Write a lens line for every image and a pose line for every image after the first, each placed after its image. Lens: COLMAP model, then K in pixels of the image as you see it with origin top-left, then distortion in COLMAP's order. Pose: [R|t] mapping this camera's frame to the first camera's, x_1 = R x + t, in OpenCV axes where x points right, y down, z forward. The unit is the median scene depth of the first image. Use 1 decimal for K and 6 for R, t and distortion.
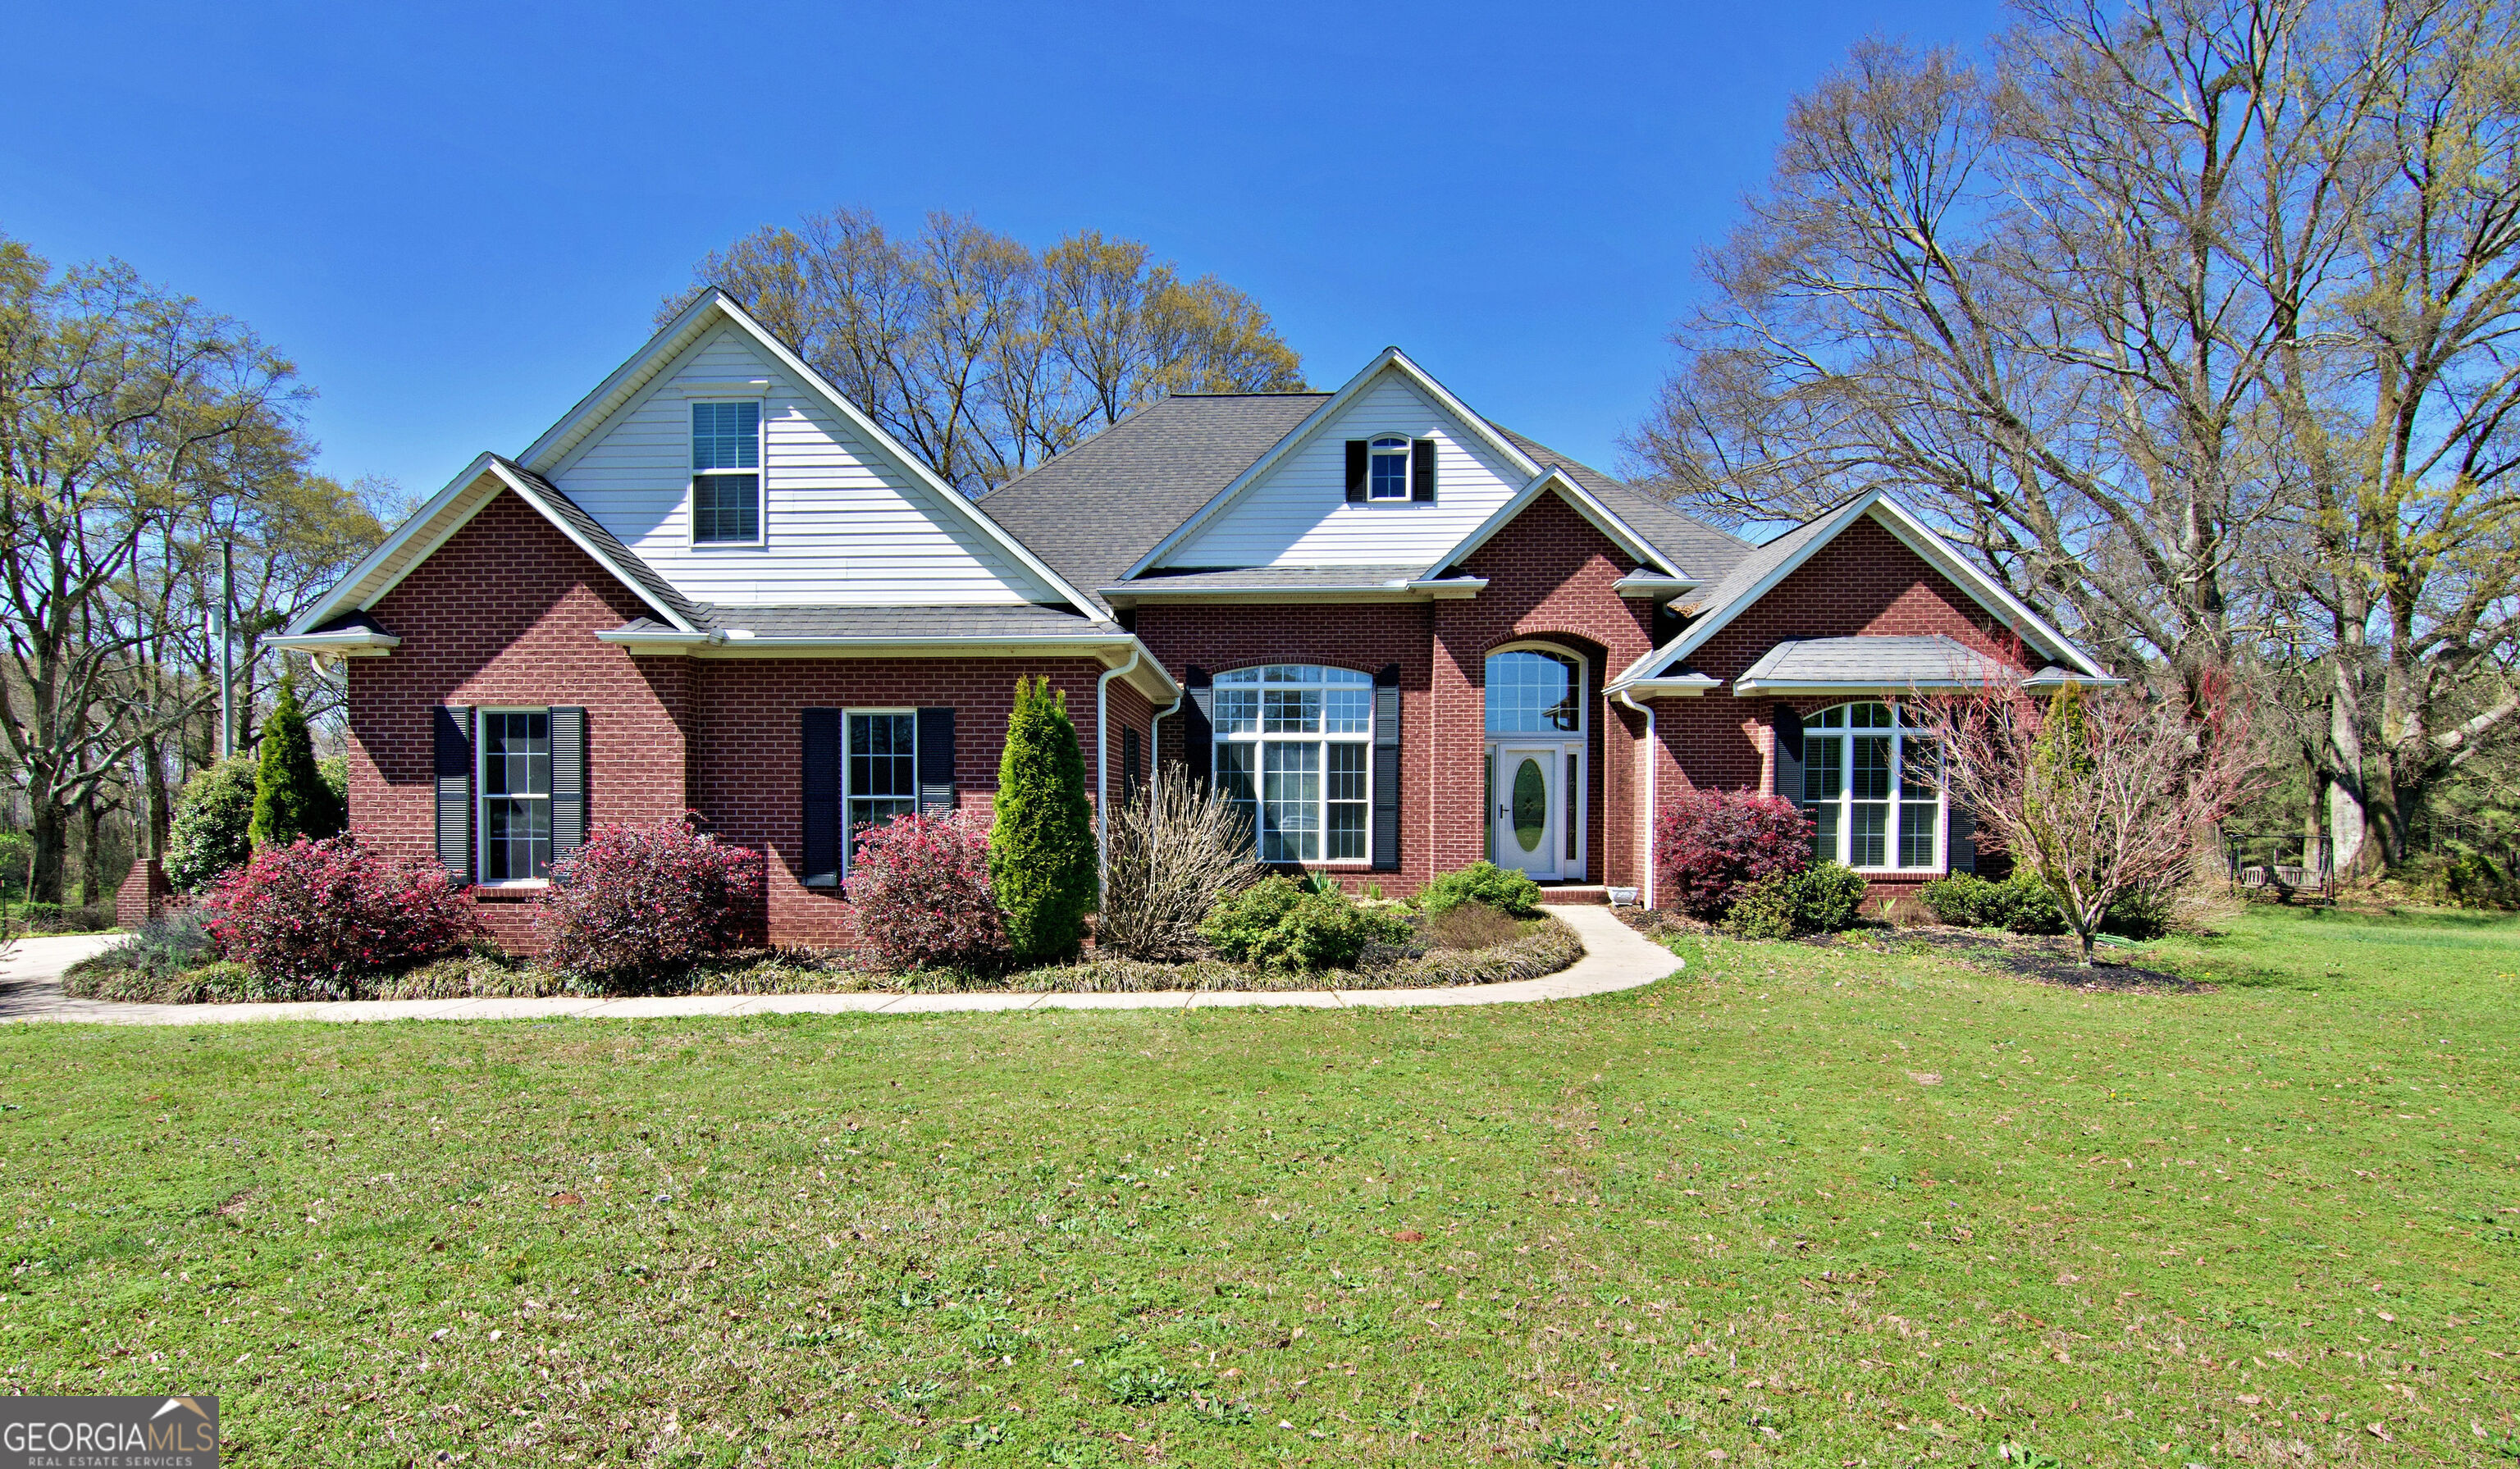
lens RADIAL K [[1256.5, 0, 1244.9], [0, 1256.5, 819.8], [0, 0, 1]] dist [-0.000646, -0.000302]
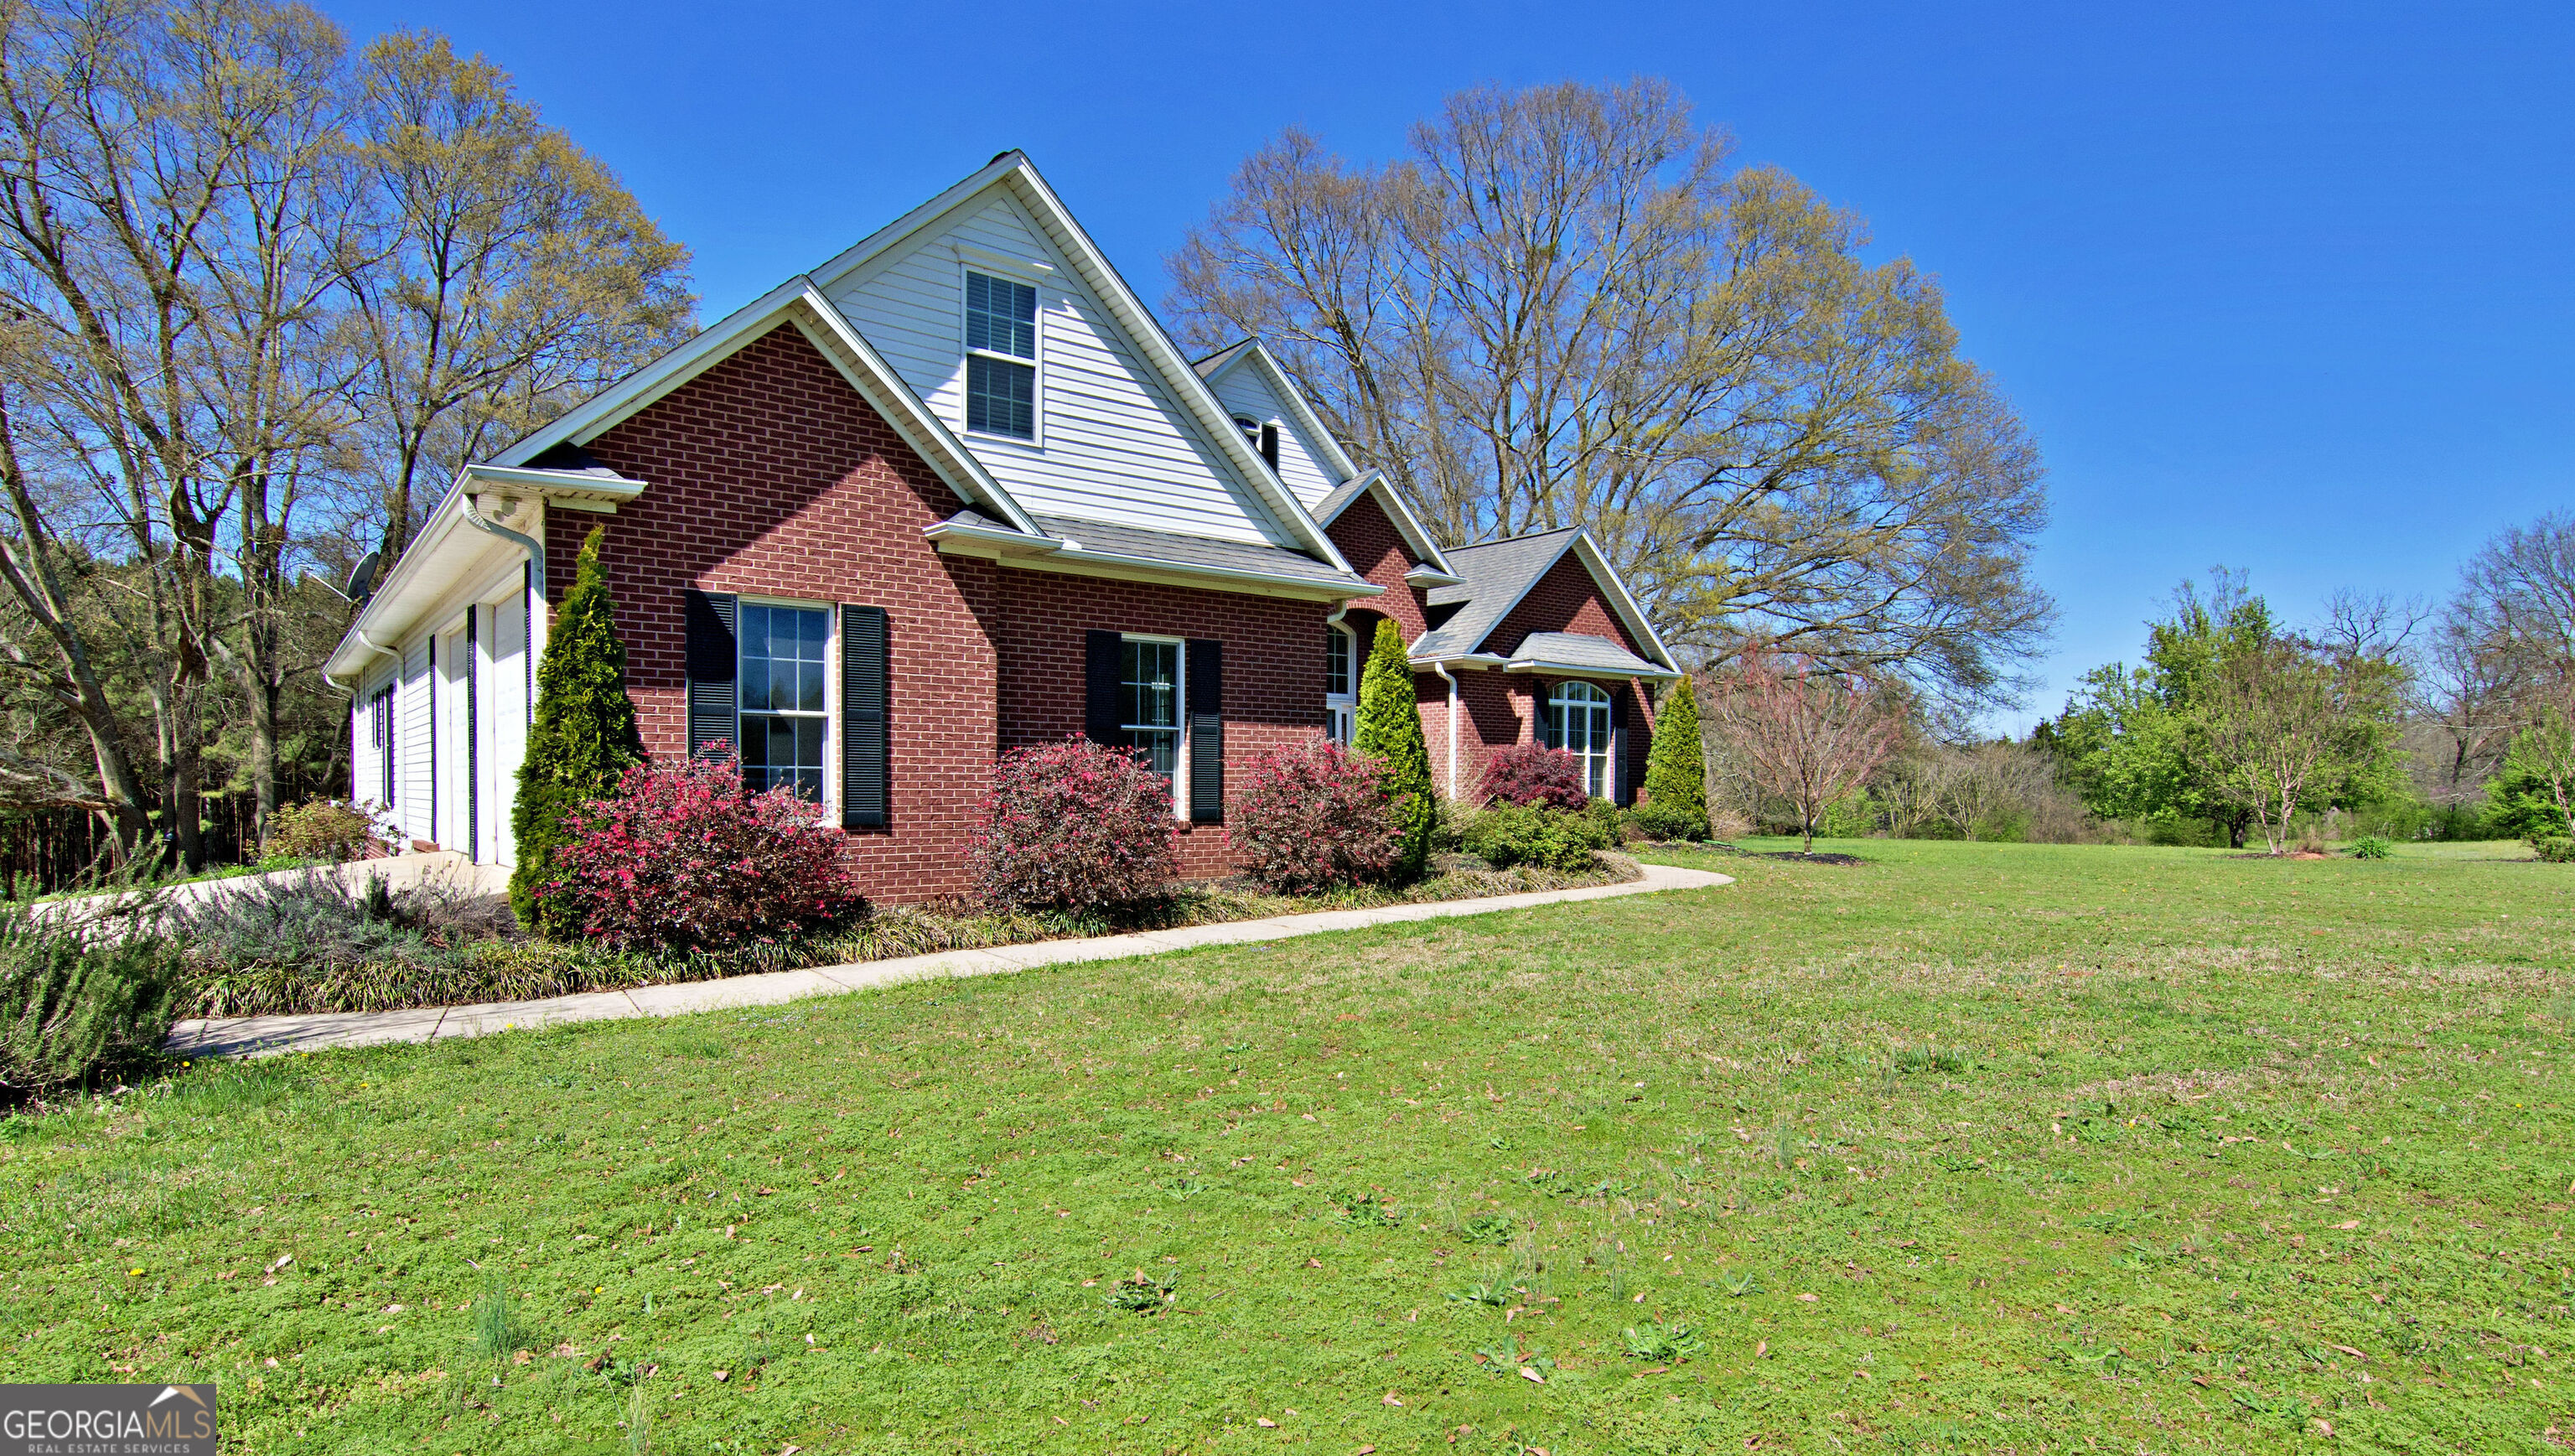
lens RADIAL K [[1288.3, 0, 1289.3], [0, 1288.3, 794.6], [0, 0, 1]] dist [-0.001193, -0.000083]
pose [[0.758112, -0.005918, 0.652097, -0.612346], [0.004649, 0.999982, 0.003670, 0.021925], [-0.652108, 0.000249, 0.758126, 0.125917]]
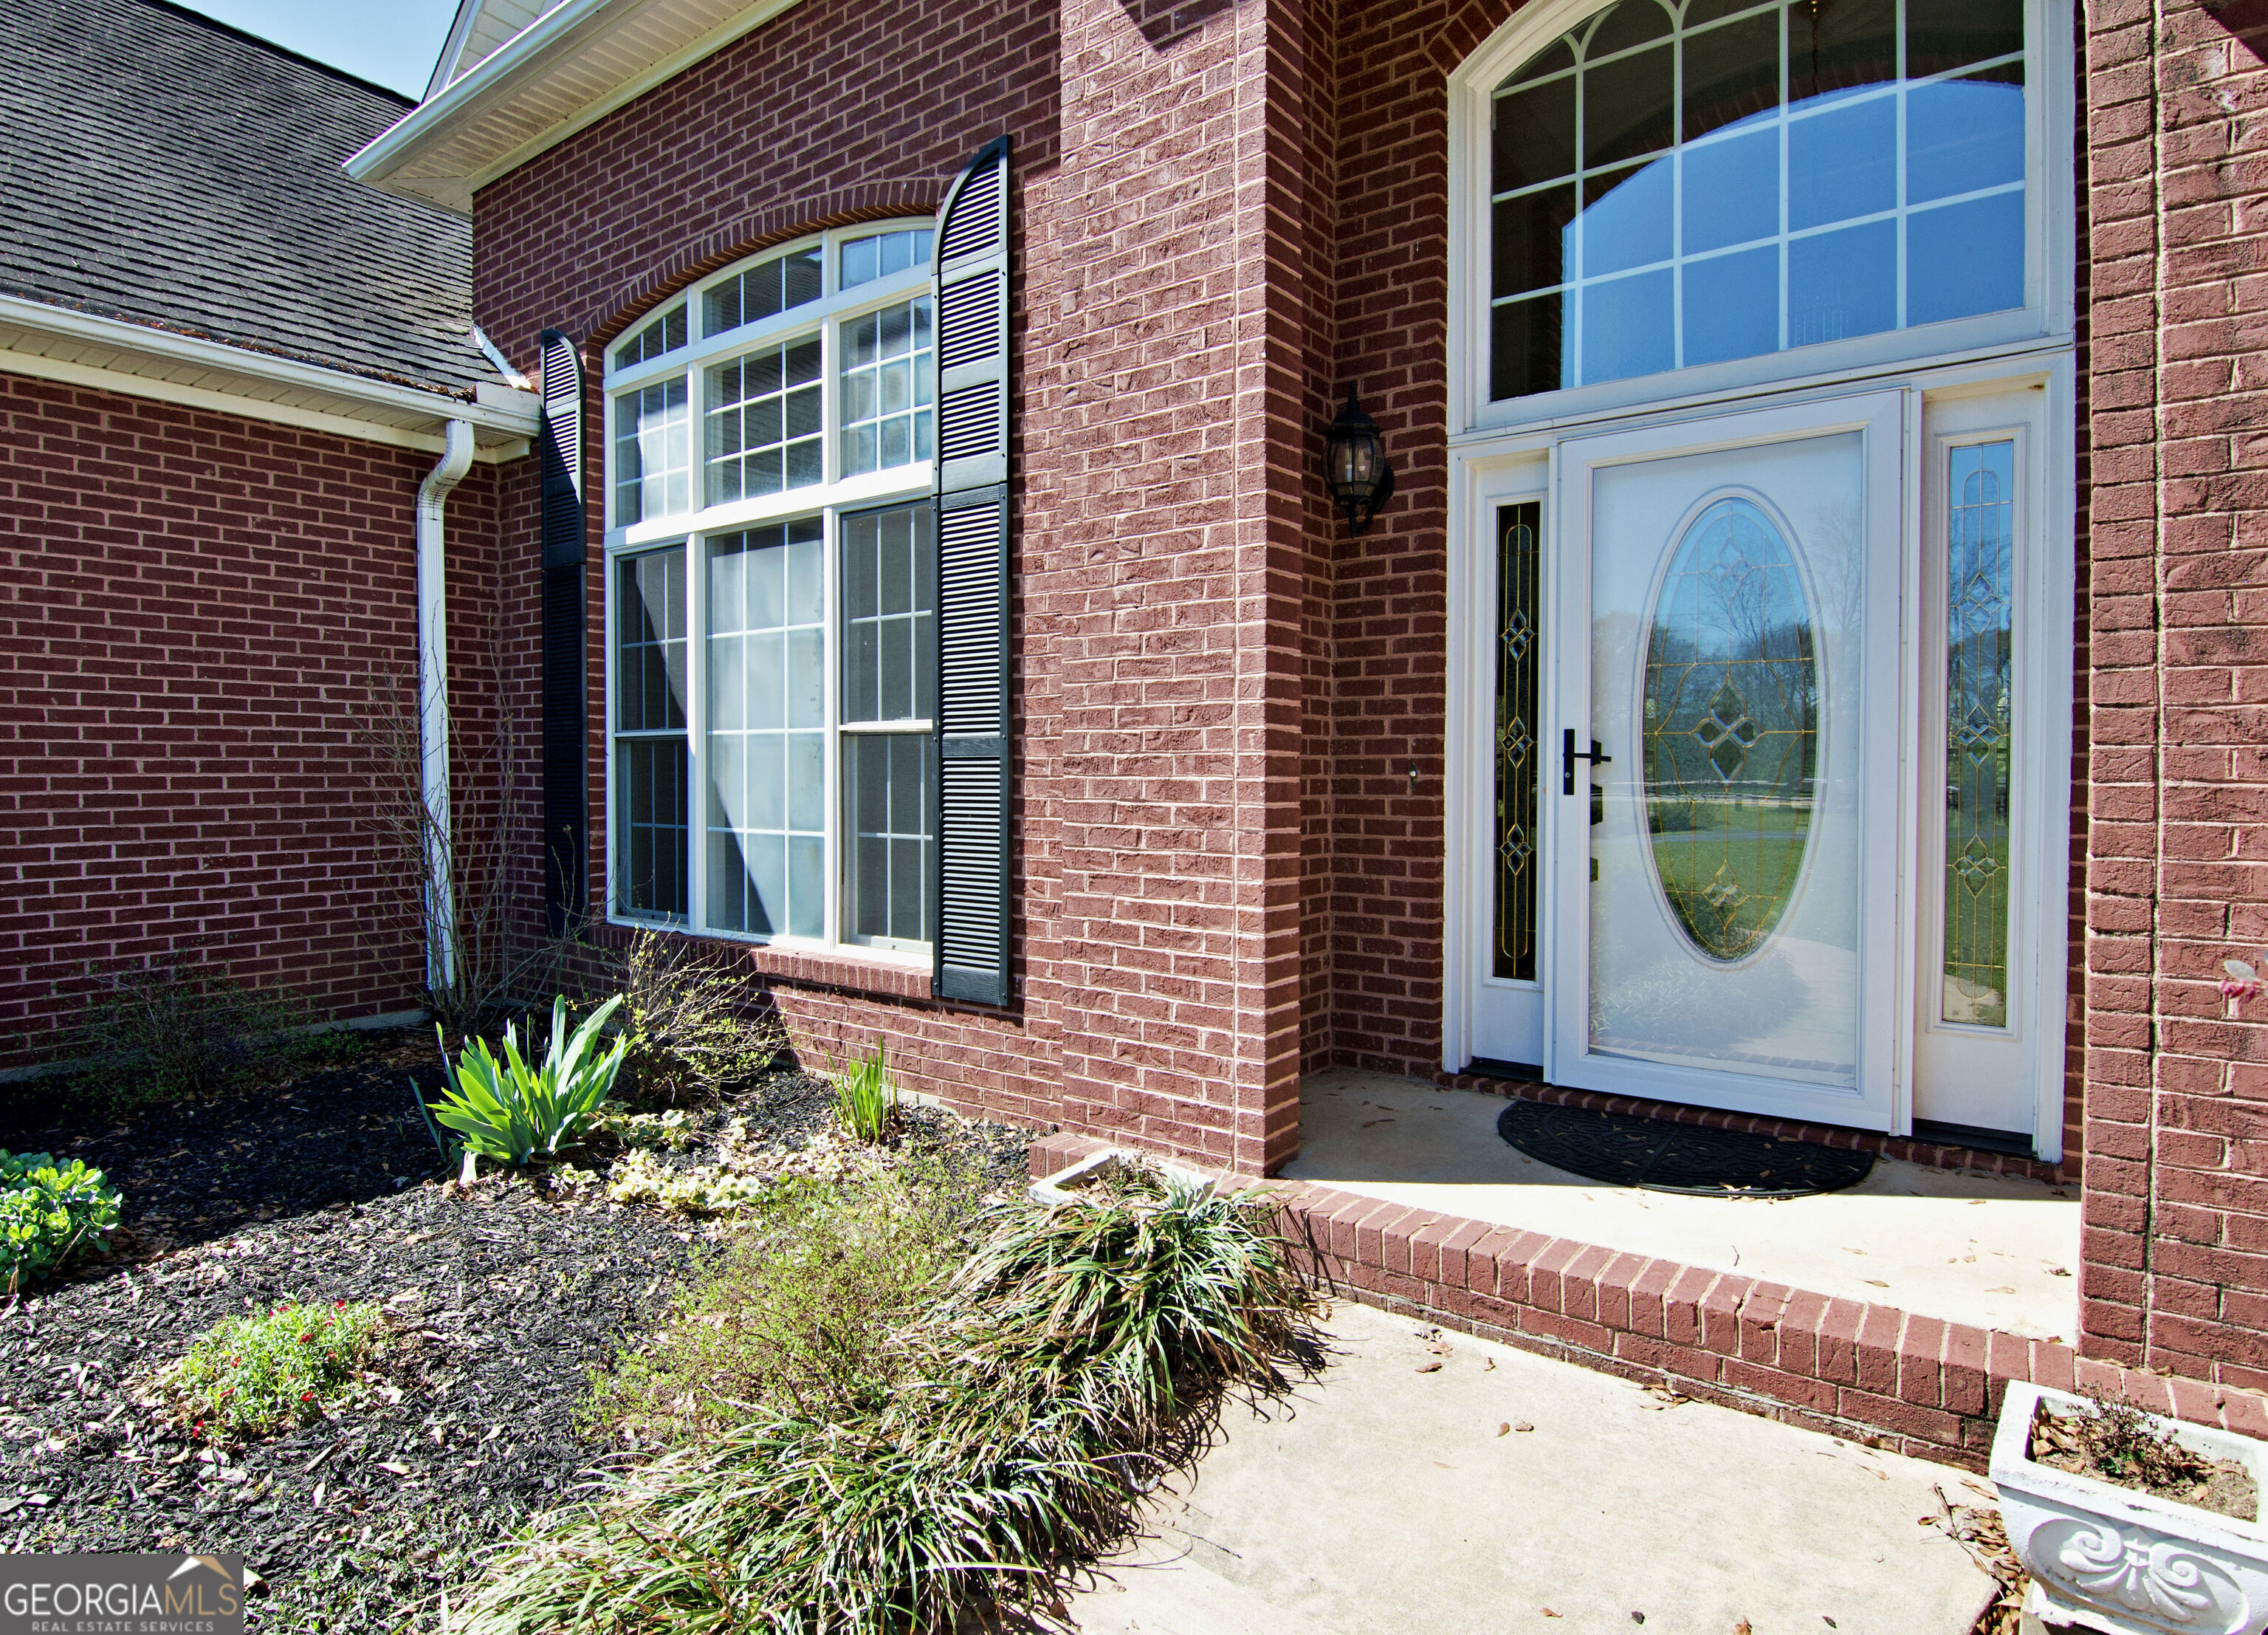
lens RADIAL K [[1300.9, 0, 1134.0], [0, 1300.9, 817.5], [0, 0, 1]] dist [-0.000427, -0.000023]
pose [[0.820305, 0.013504, -0.571766, 0.291624], [-0.004327, 0.999839, 0.017407, -0.000434], [0.571909, -0.011805, 0.820232, 0.837673]]
